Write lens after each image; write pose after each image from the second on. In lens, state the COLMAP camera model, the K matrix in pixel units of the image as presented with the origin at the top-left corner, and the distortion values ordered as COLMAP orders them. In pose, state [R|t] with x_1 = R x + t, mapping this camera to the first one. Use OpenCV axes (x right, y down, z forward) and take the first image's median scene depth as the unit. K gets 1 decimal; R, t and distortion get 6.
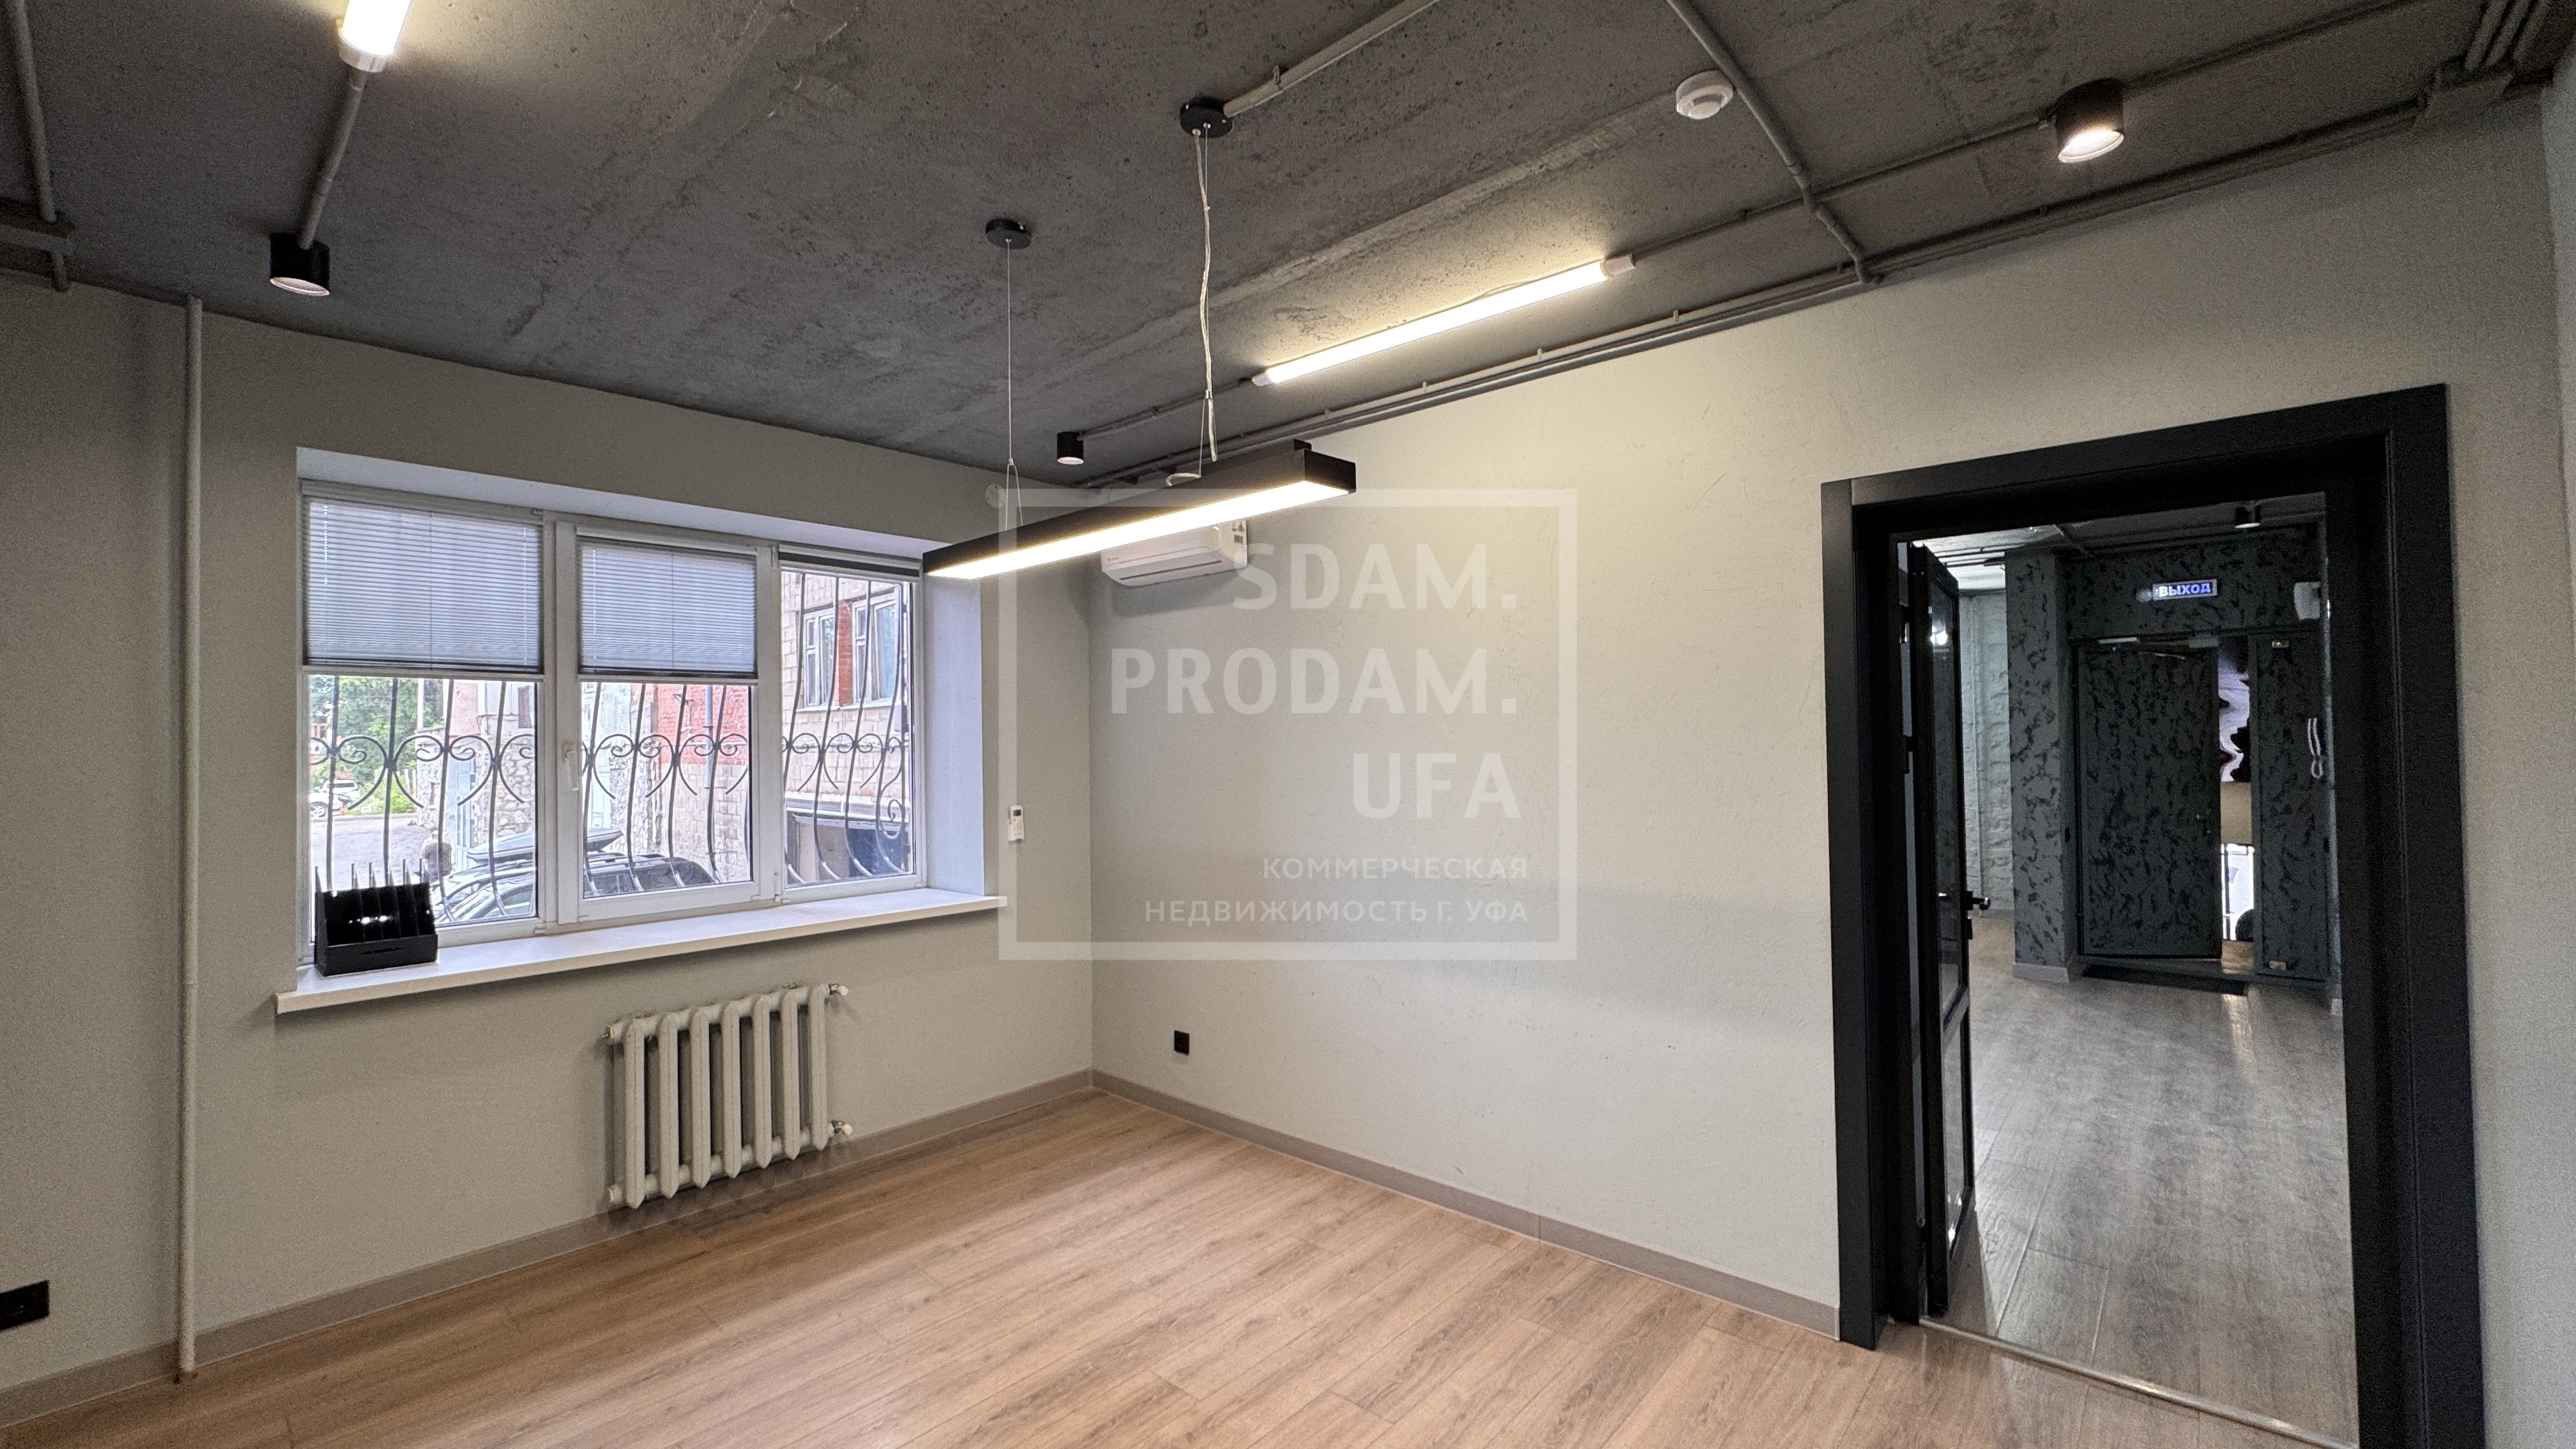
lens RADIAL K [[1031.5, 0, 1282.6], [0, 1031.5, 695.8], [0, 0, 1]] dist [0.000144, 0.000502]
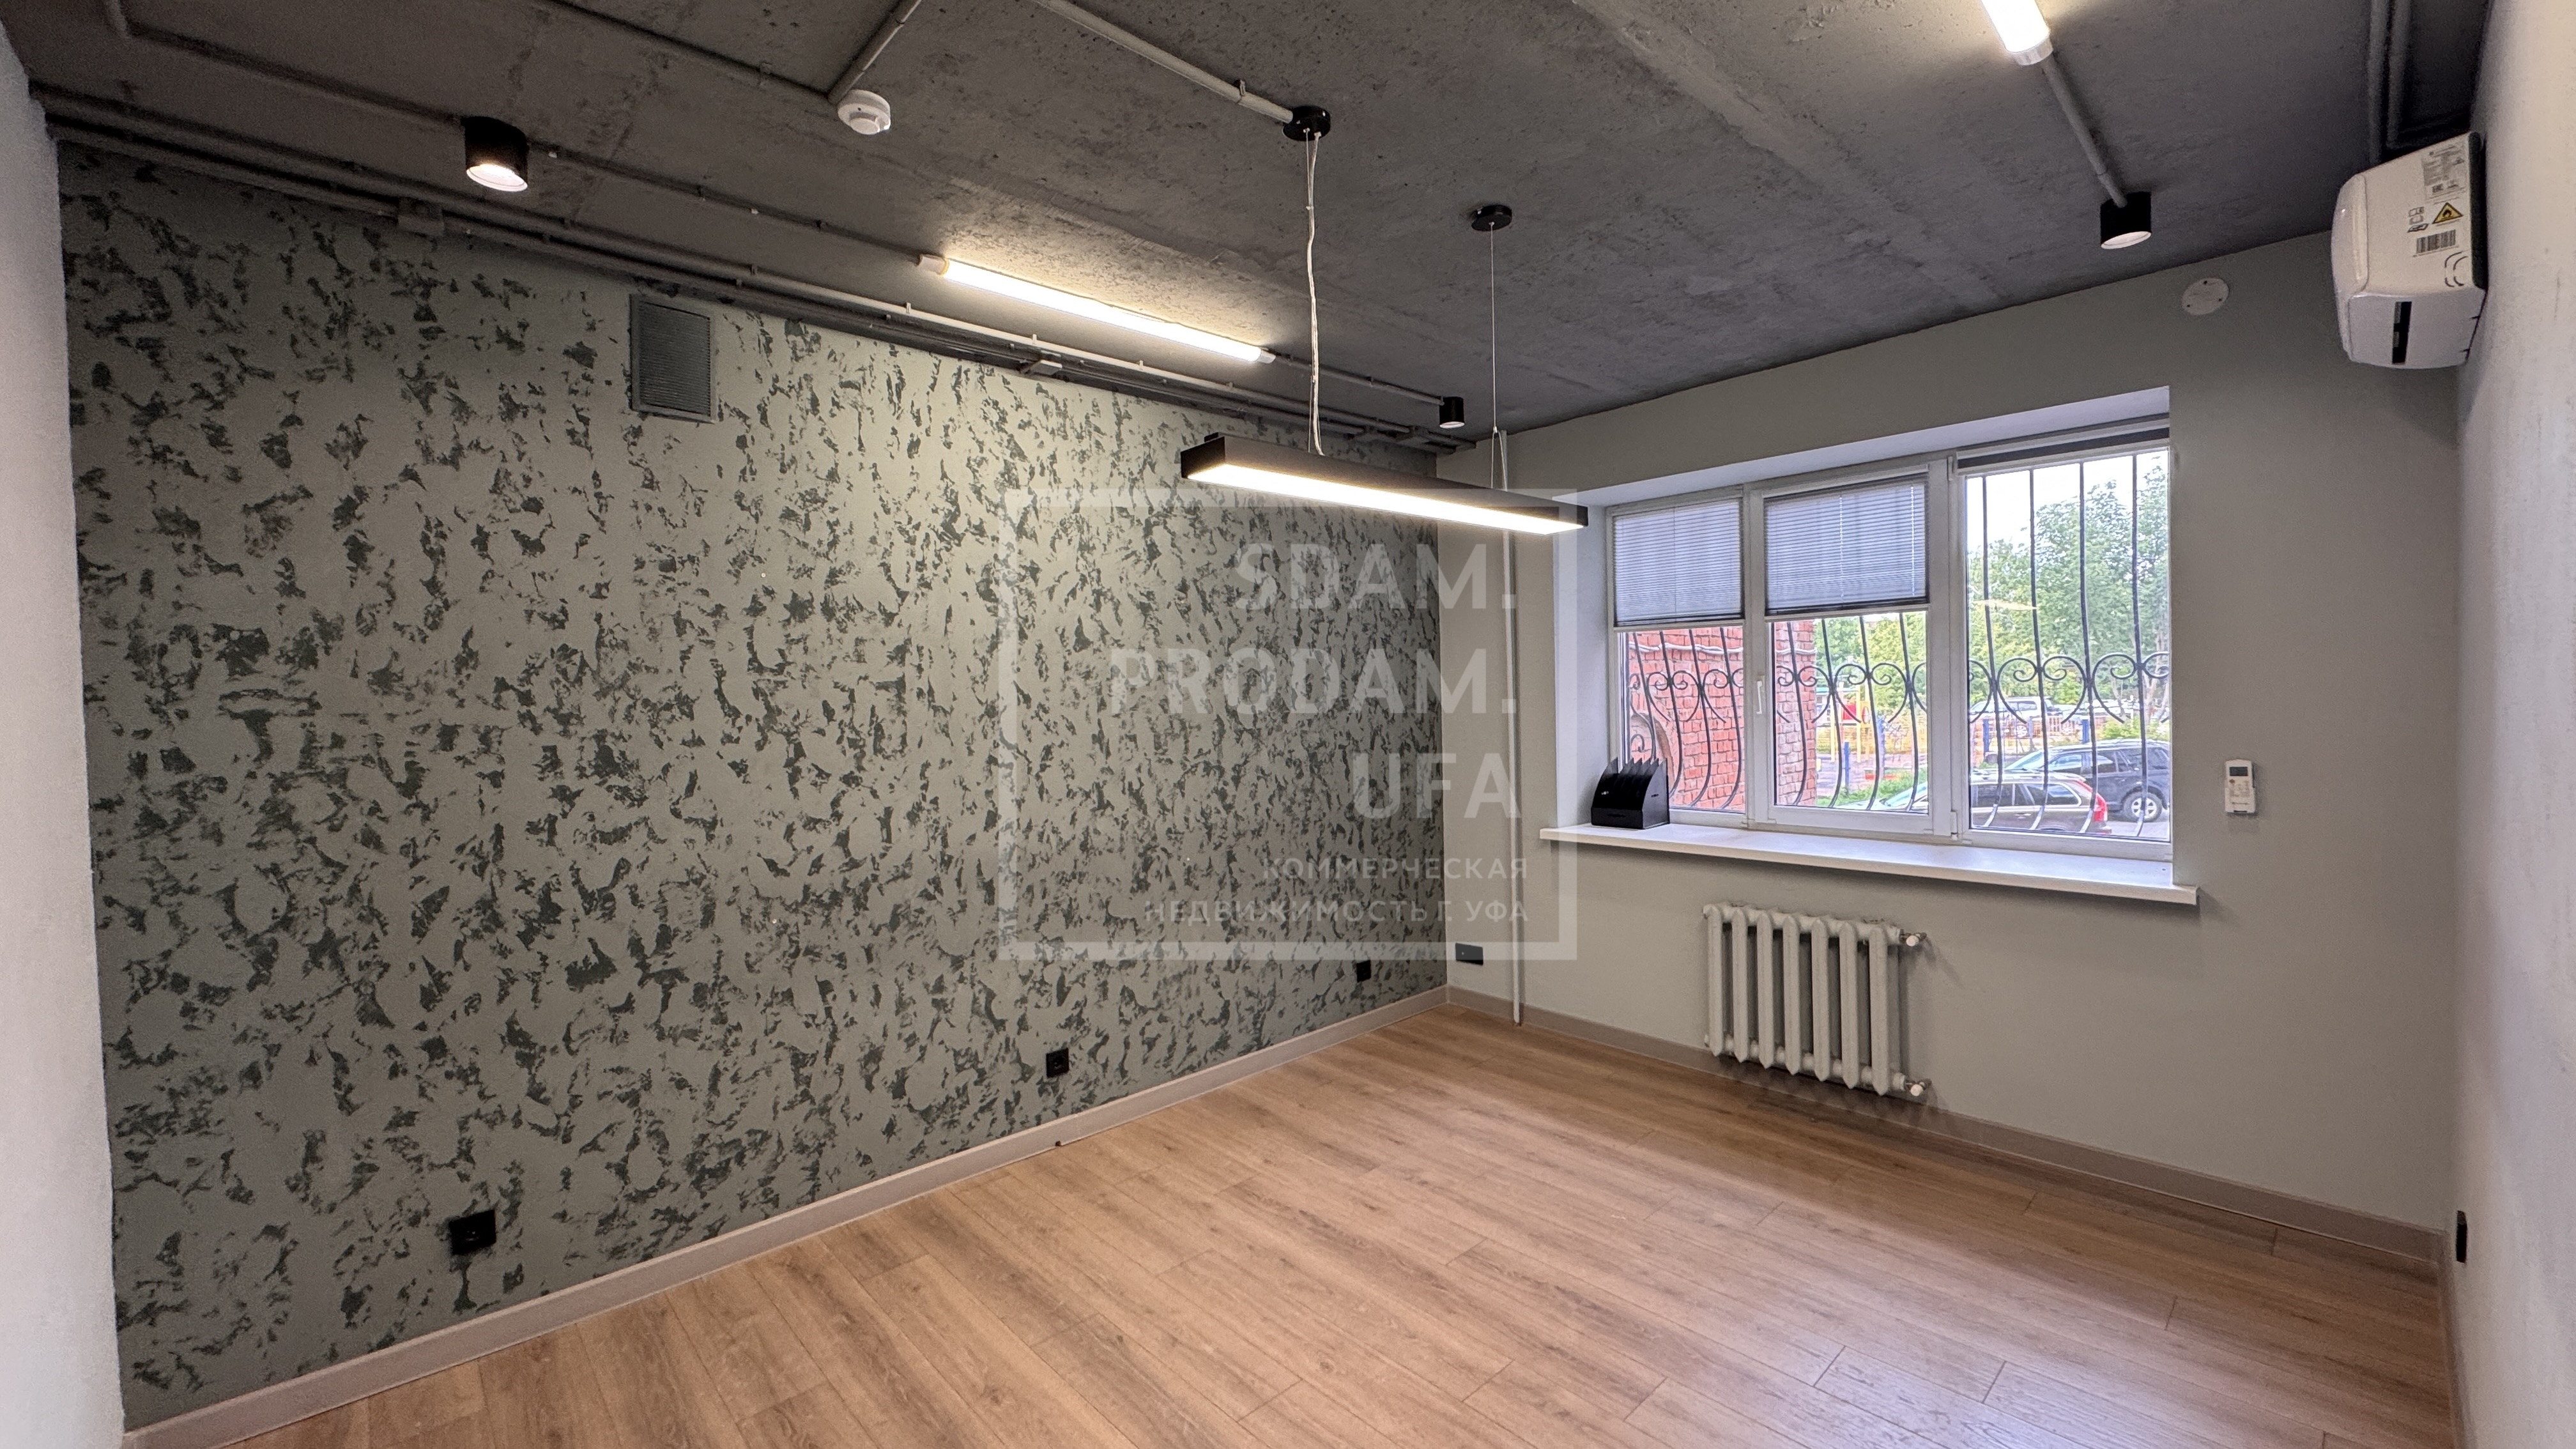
lens RADIAL K [[1031.5, 0, 1282.6], [0, 1031.5, 695.8], [0, 0, 1]] dist [0.000144, 0.000502]
pose [[-0.096059, 0.019060, -0.995193, 0.598742], [0.071708, 0.997351, 0.012180, 0.017394], [0.992789, -0.070193, -0.097171, 0.604502]]
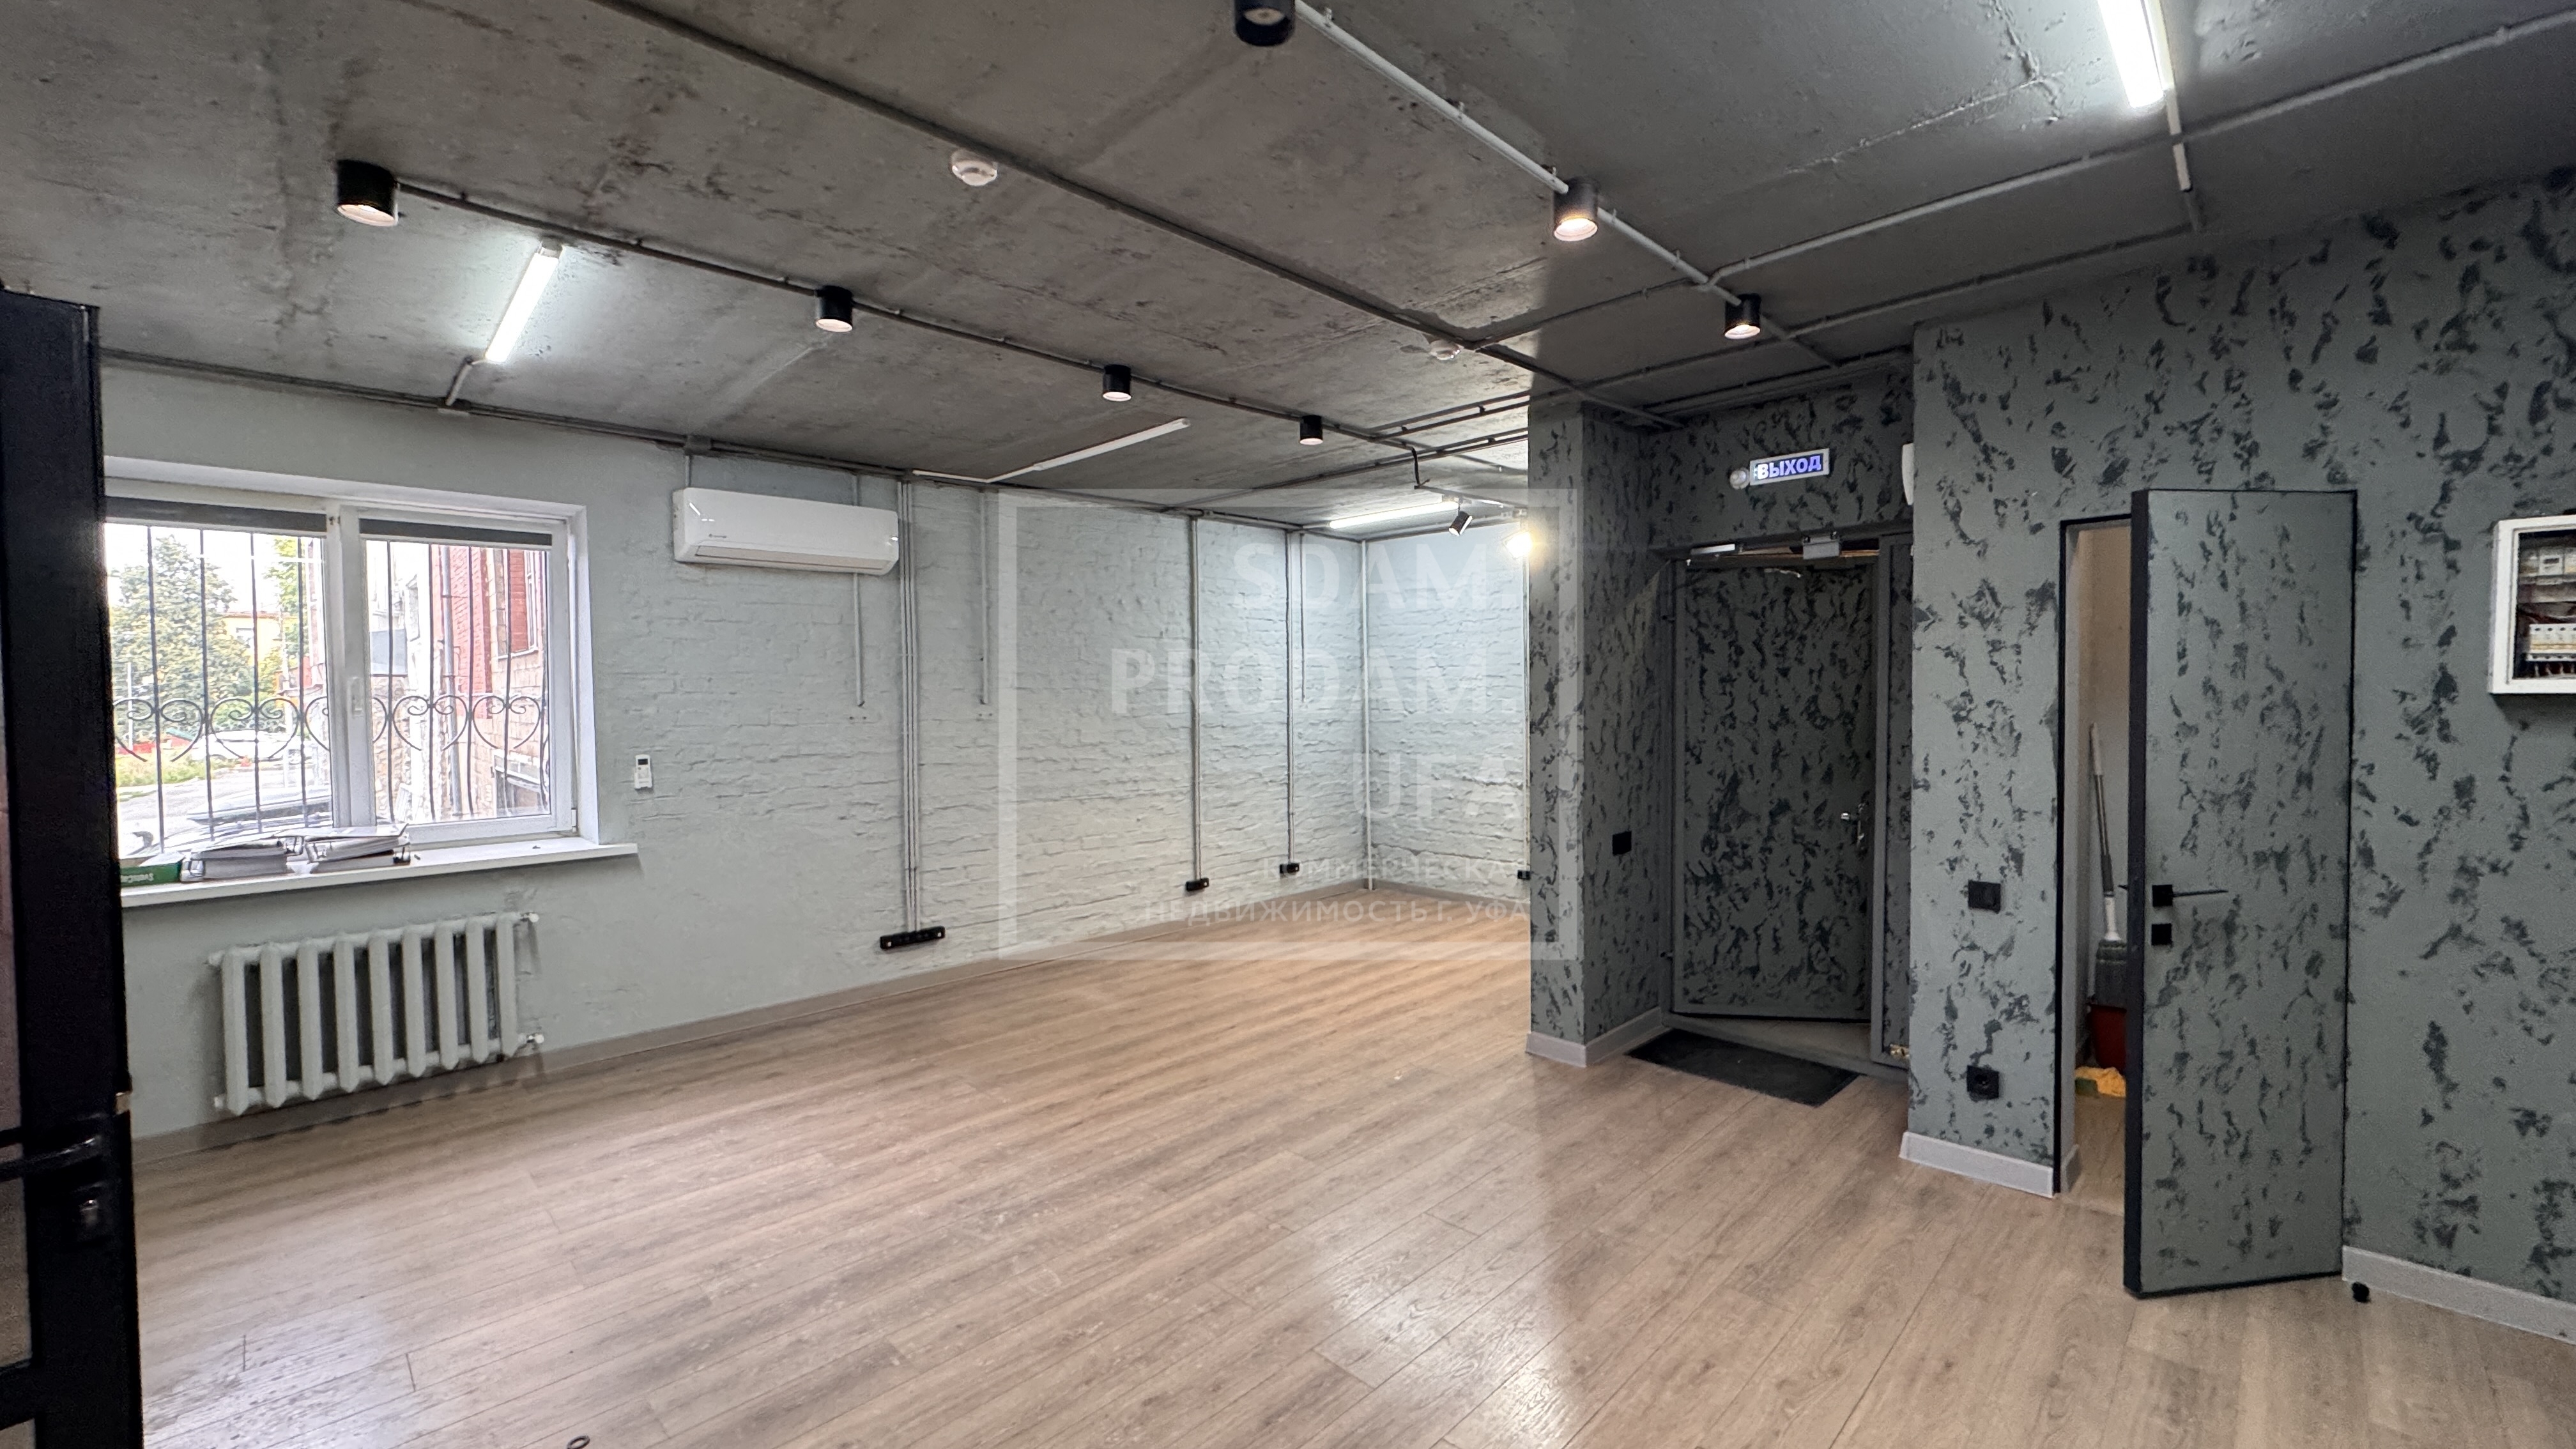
lens RADIAL K [[1028.3, 0, 1285.5], [0, 1028.3, 698.3], [0, 0, 1]] dist [0.001143, -0.000219]
pose [[0.998589, 0.001498, -0.053090, 1.234599], [0.001246, 0.998667, 0.051607, 0.014527], [0.053097, -0.051600, 0.997255, 0.703194]]
